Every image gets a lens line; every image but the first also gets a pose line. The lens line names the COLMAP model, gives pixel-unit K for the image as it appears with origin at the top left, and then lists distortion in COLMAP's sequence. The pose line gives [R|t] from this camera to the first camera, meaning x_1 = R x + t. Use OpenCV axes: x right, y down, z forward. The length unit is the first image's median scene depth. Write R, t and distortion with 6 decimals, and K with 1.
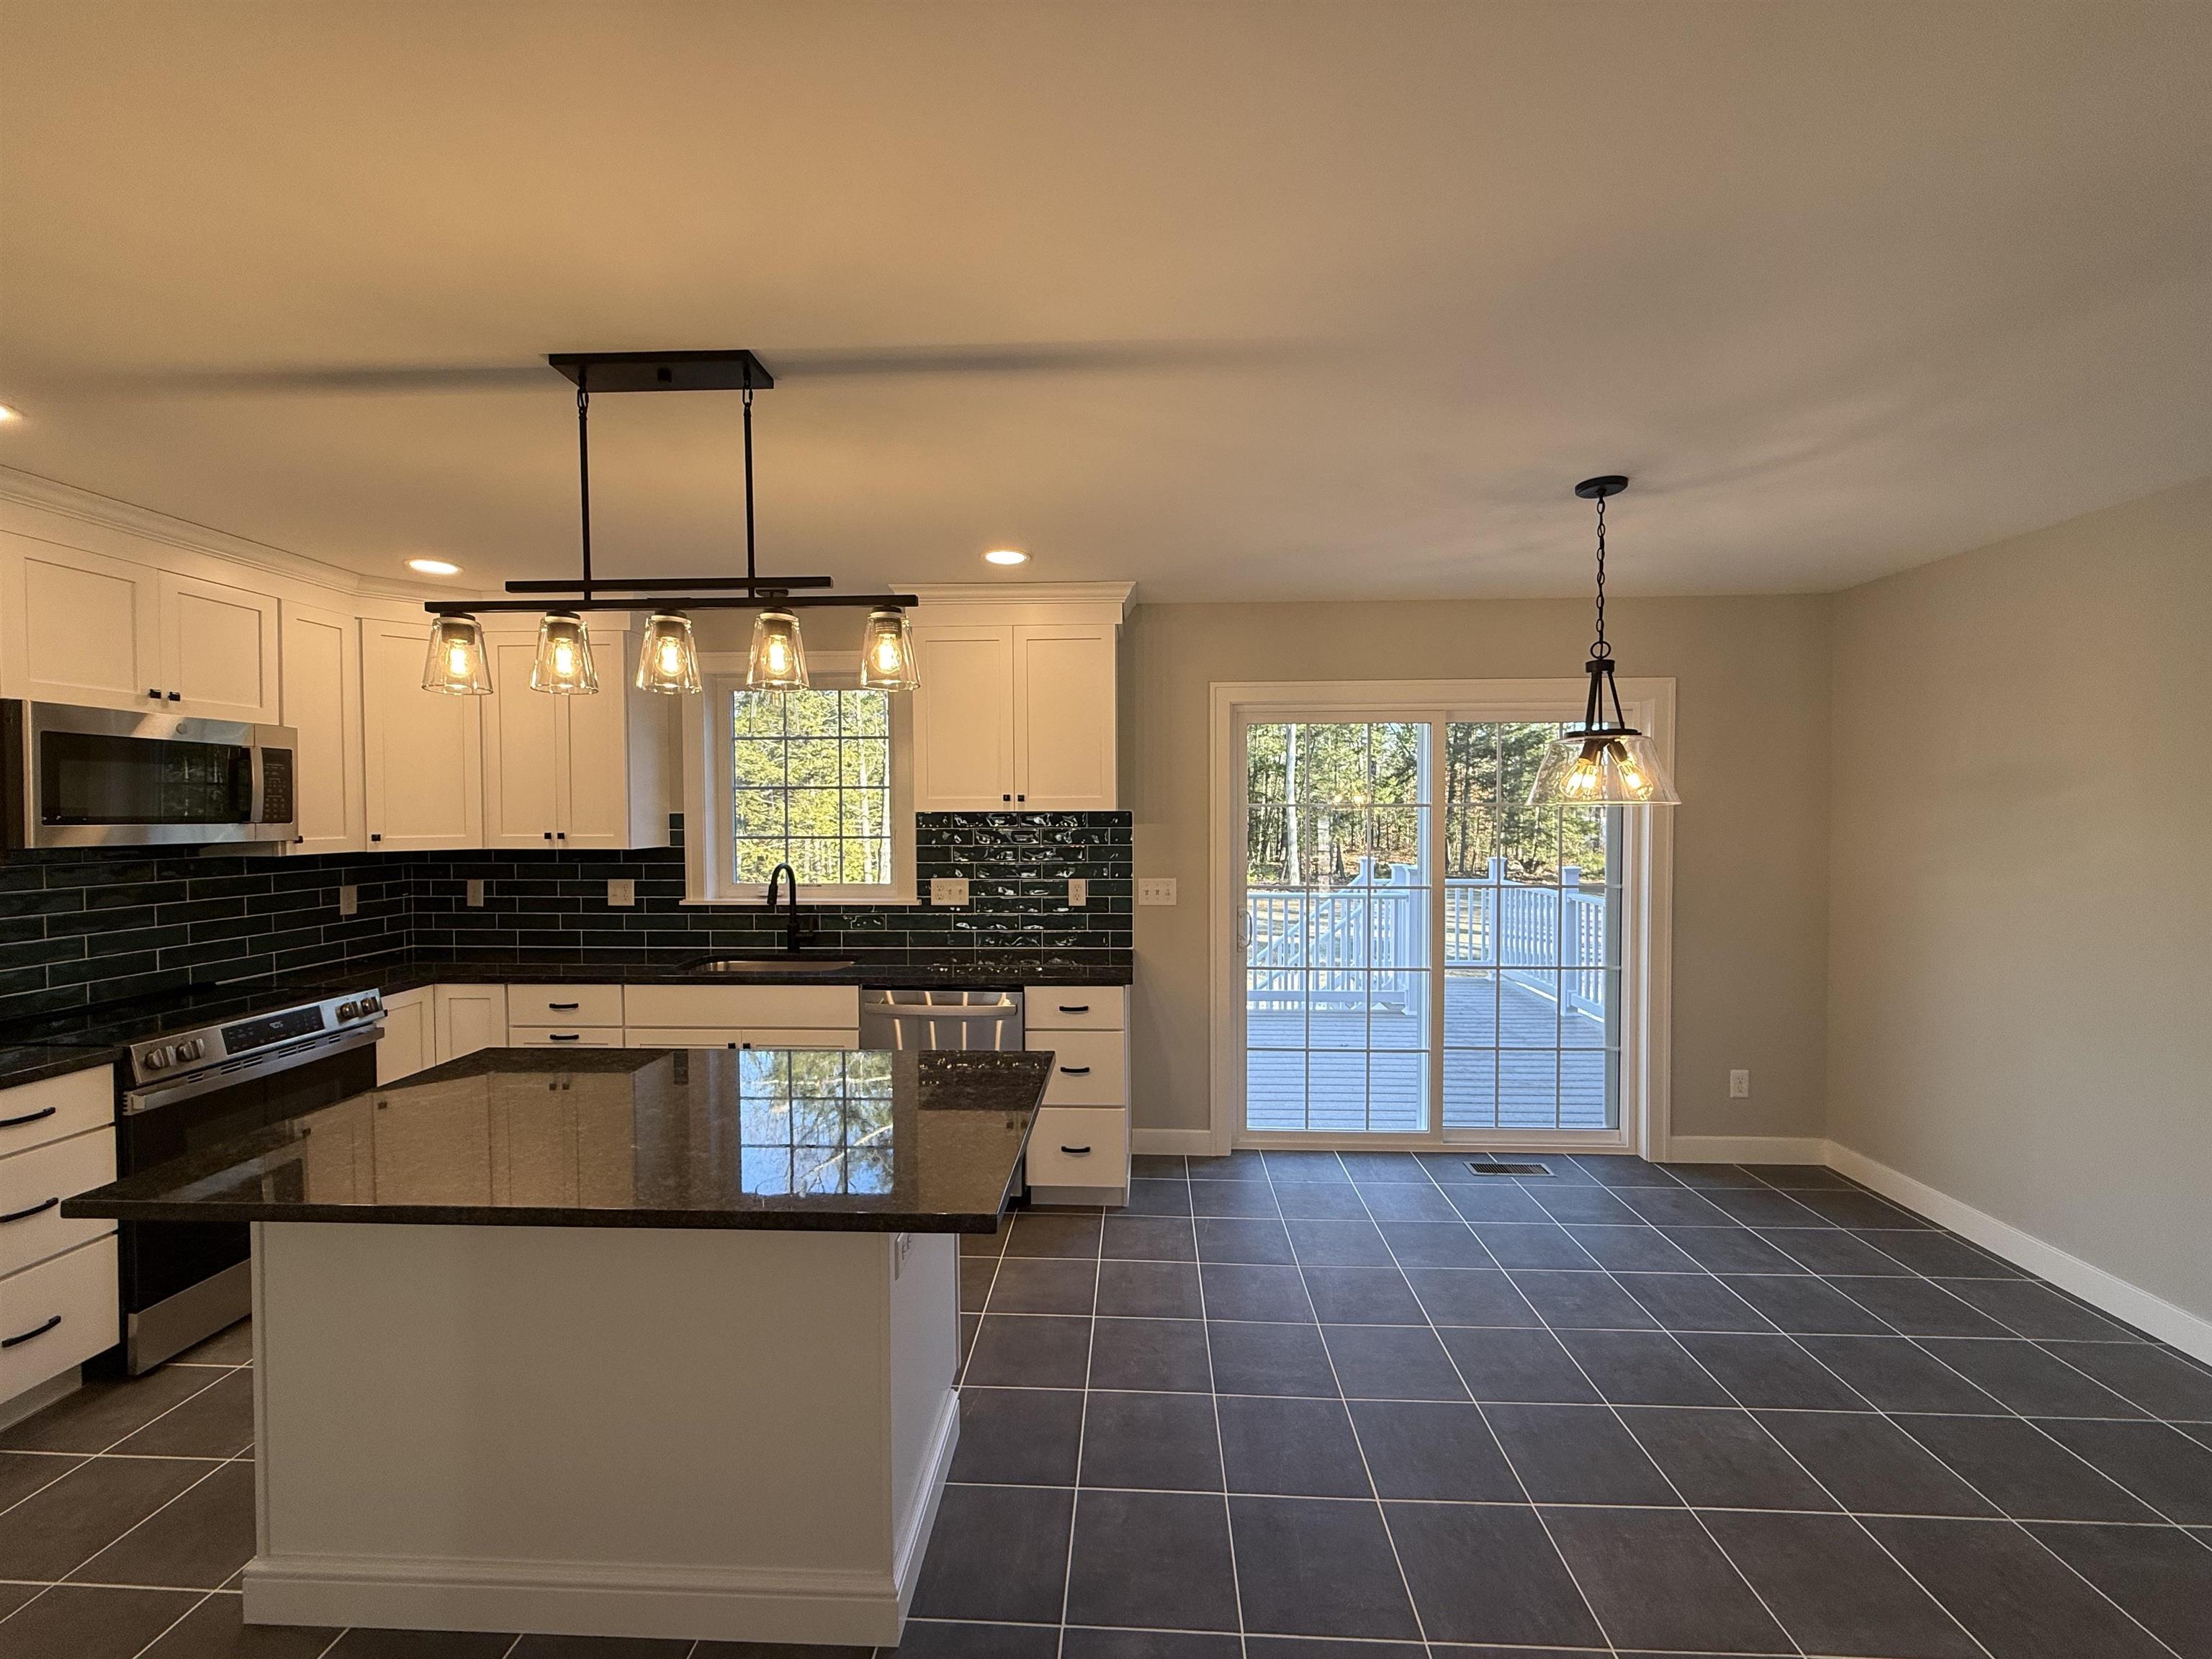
lens RADIAL K [[880.0, 0, 1101.4], [0, 880.0, 831.8], [0, 0, 1]] dist [-0.000433, -0.000336]
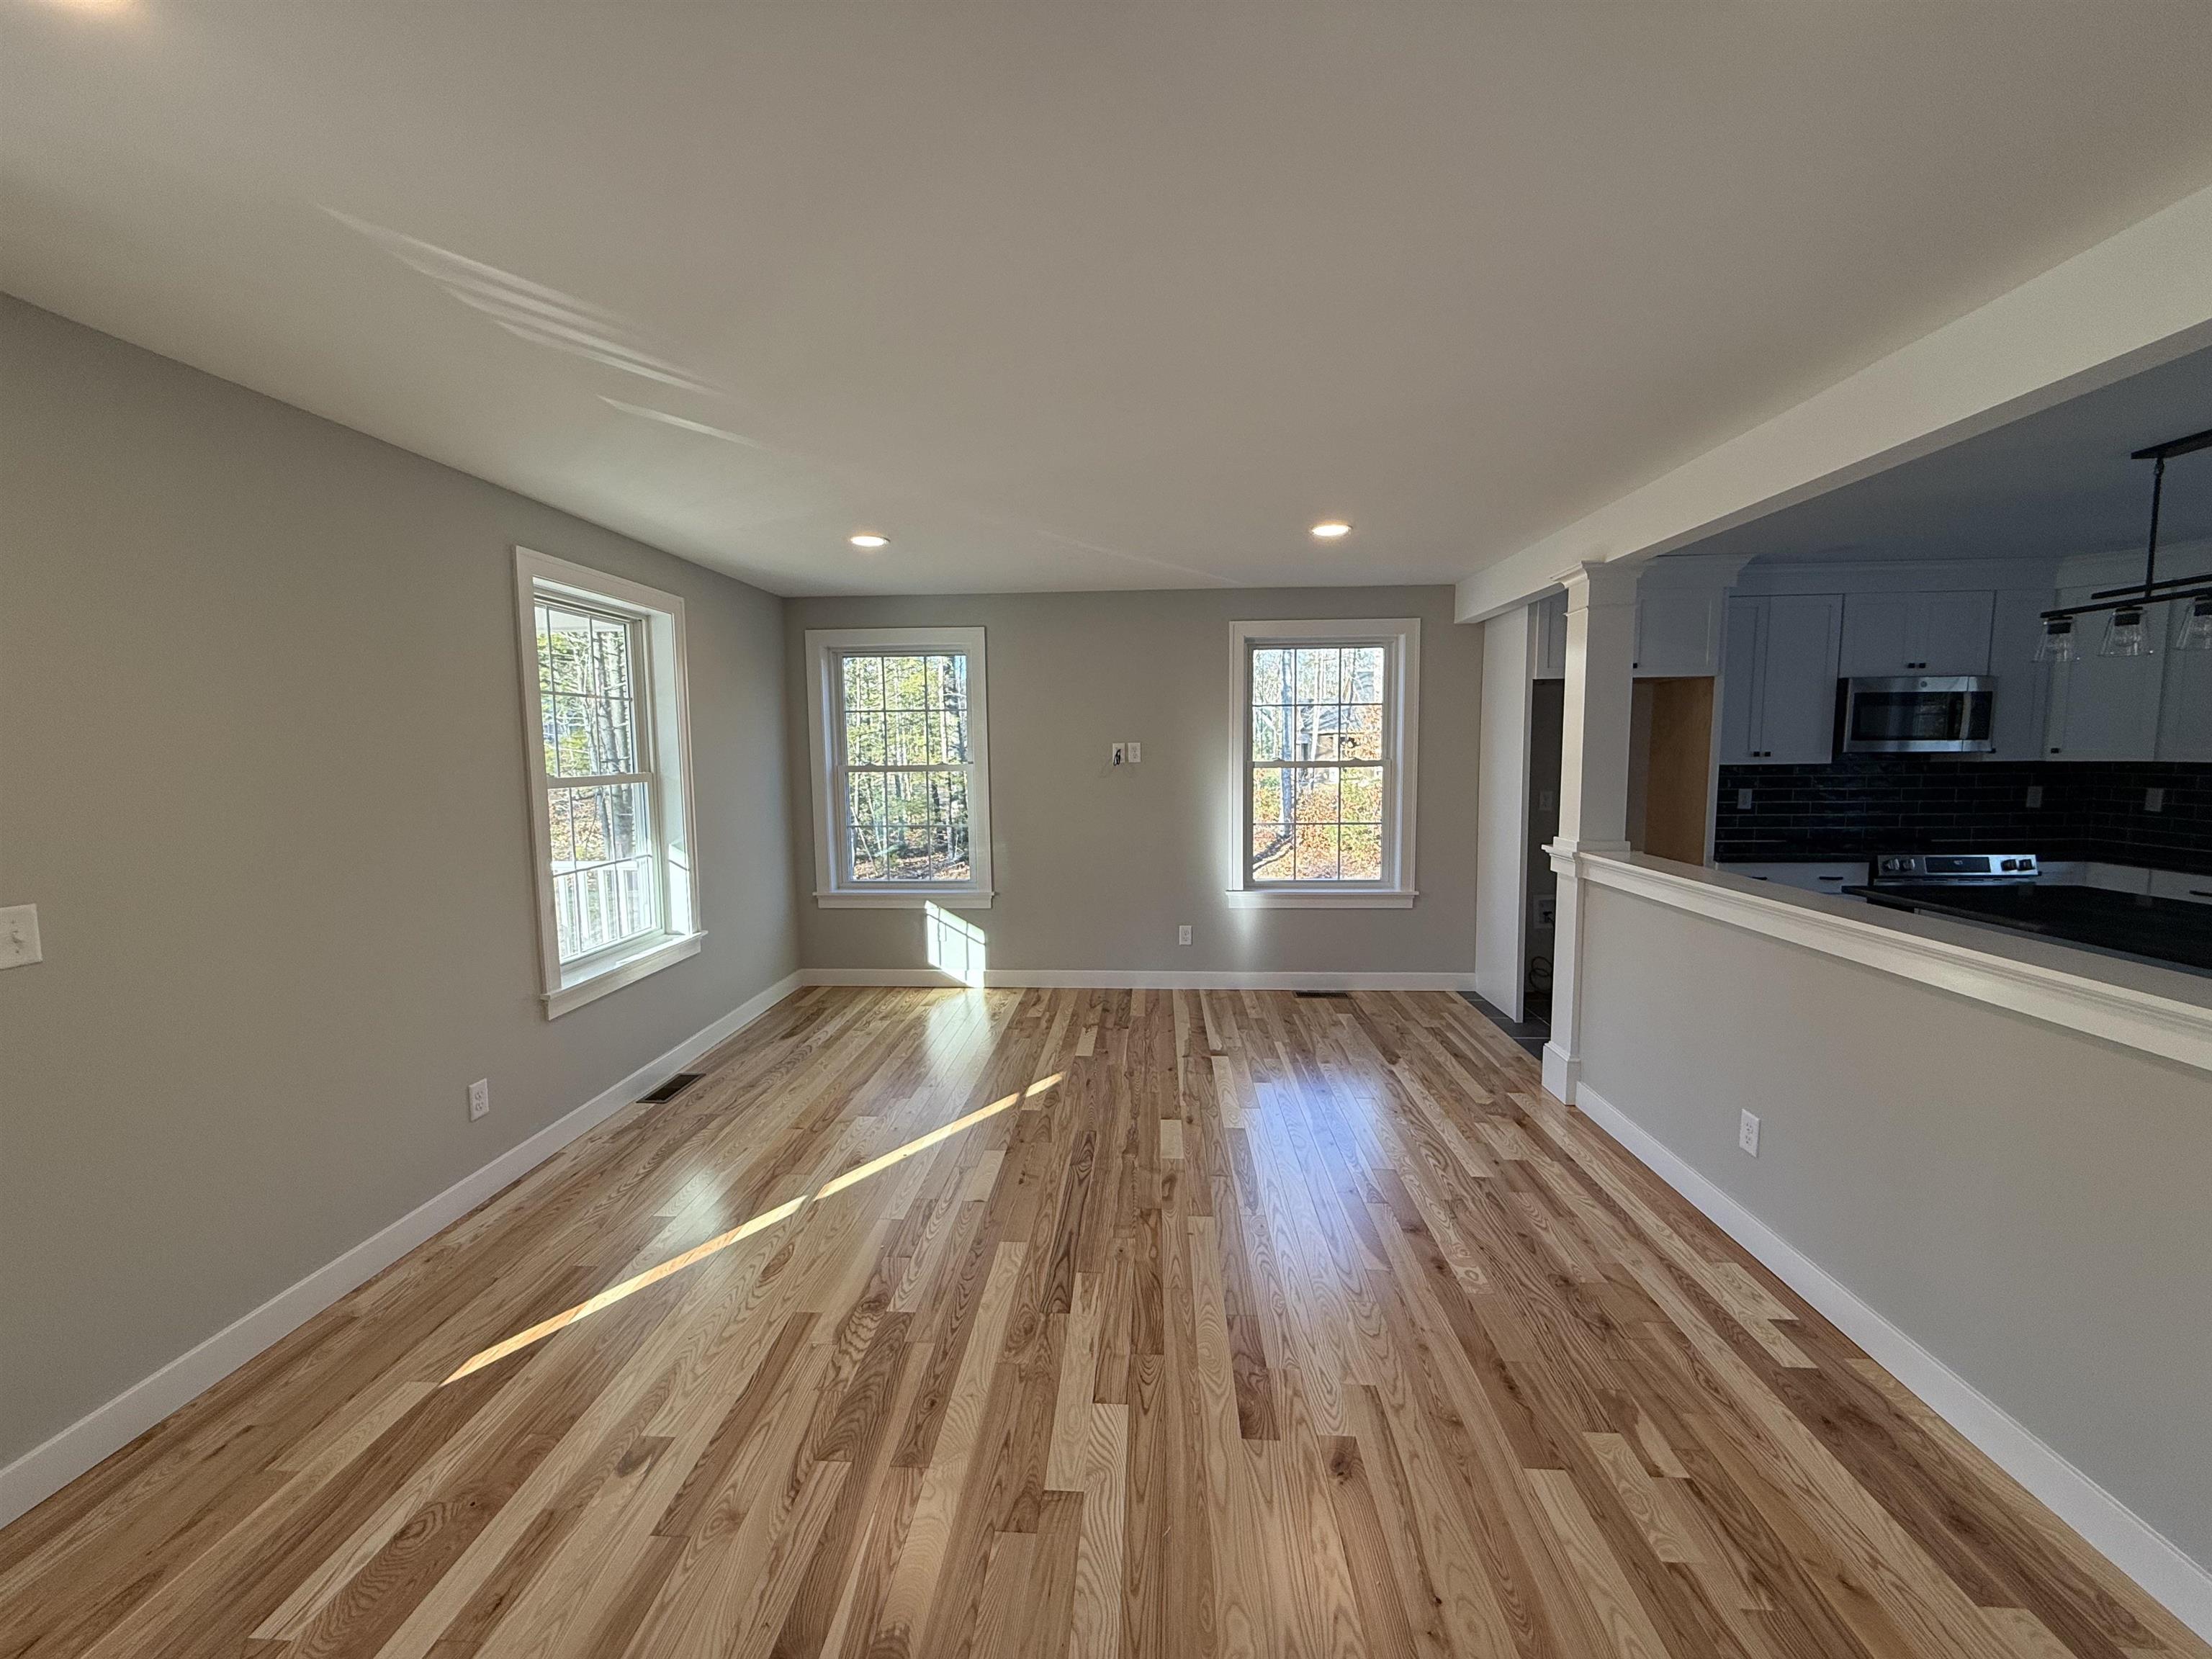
lens RADIAL K [[880.0, 0, 1102.4], [0, 880.0, 832.3], [0, 0, 1]] dist [-0.000433, -0.000336]
pose [[-0.013031, 0.101252, -0.994775, 0.531744], [-0.010912, 0.994786, 0.101396, 0.010236], [0.999856, 0.012176, -0.011858, -0.433990]]
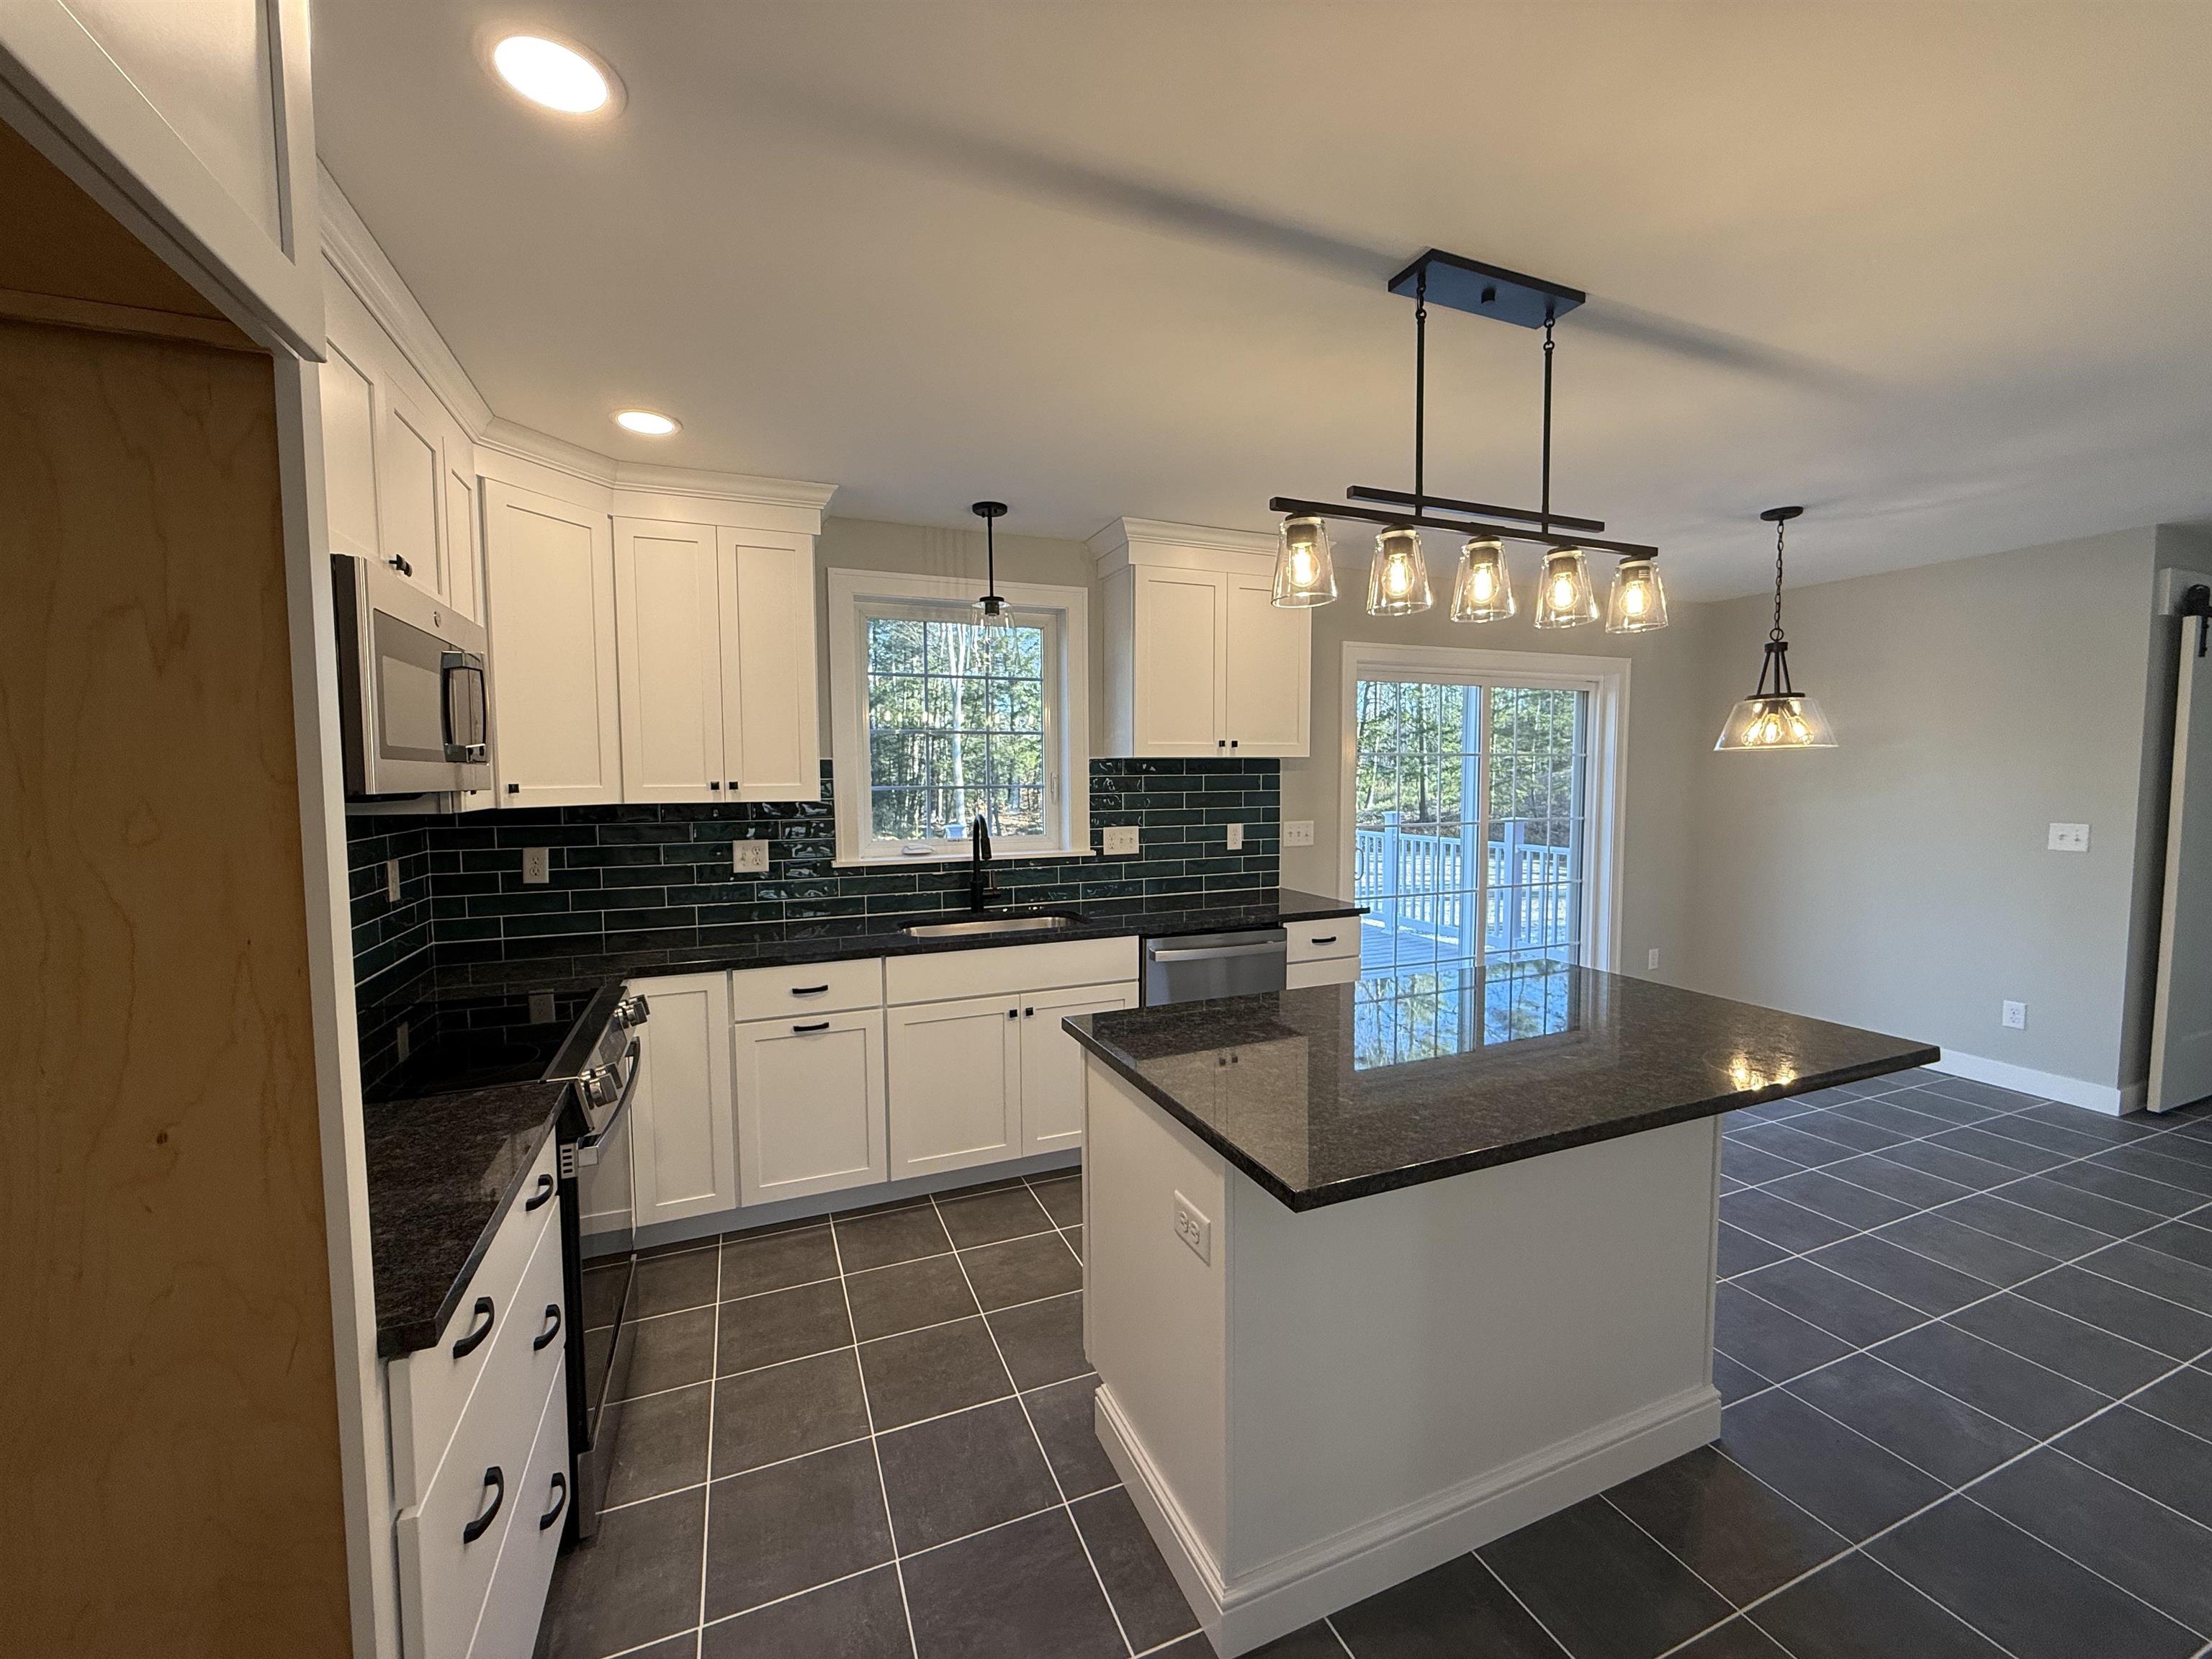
lens RADIAL K [[880.0, 0, 1100.1], [0, 880.0, 831.8], [0, 0, 1]] dist [-0.000433, -0.000336]
pose [[0.907348, -0.031015, 0.419236, -0.651329], [0.014015, 0.998952, 0.043570, 0.016581], [-0.420148, -0.033657, 0.906831, 0.131529]]
